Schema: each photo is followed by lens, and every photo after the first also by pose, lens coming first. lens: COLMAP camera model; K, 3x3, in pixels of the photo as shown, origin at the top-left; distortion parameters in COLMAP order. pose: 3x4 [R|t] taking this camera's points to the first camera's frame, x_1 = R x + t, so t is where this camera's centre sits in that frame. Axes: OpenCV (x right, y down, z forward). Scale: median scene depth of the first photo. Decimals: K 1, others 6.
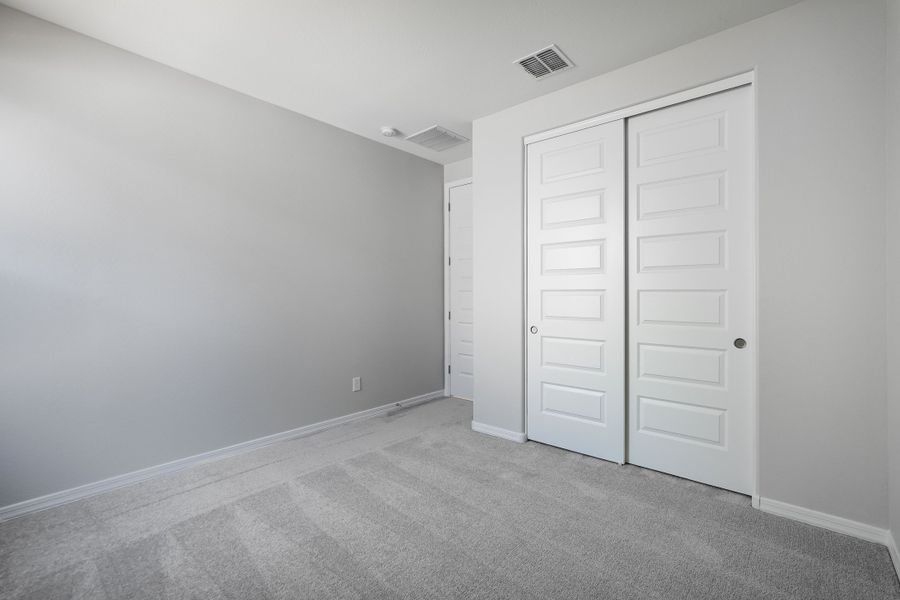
lens RADIAL K [[400.5, 0, 450.5], [0, 400.5, 301.9], [0, 0, 1]] dist [-0.000919, 0.000113]
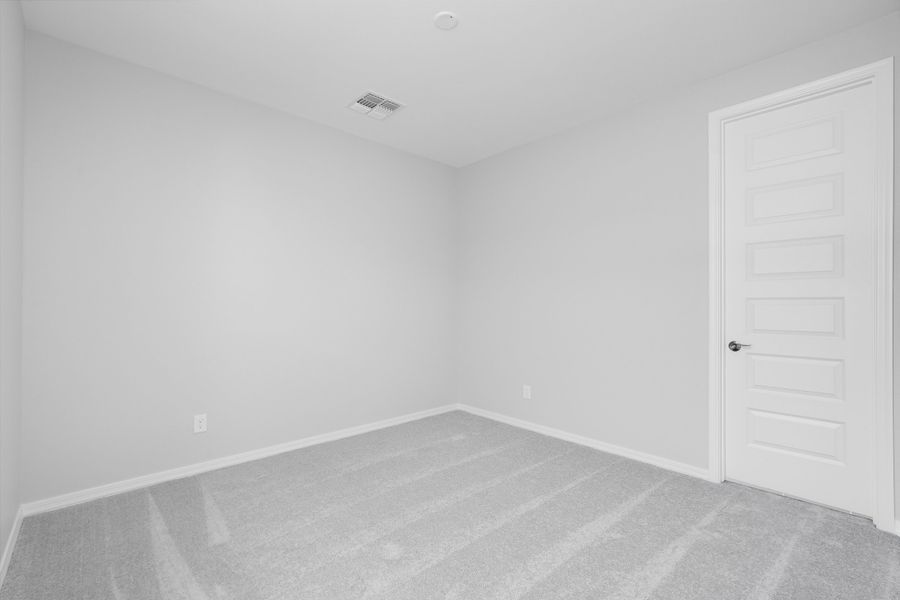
lens RADIAL K [[330.8, 0, 450.2], [0, 330.8, 307.6], [0, 0, 1]] dist [-0.000257, -0.000002]
pose [[0.999314, -0.002552, -0.036950, -0.364857], [0.002326, 0.999978, -0.006169, -0.006707], [0.036965, 0.006079, 0.999298, 0.287426]]
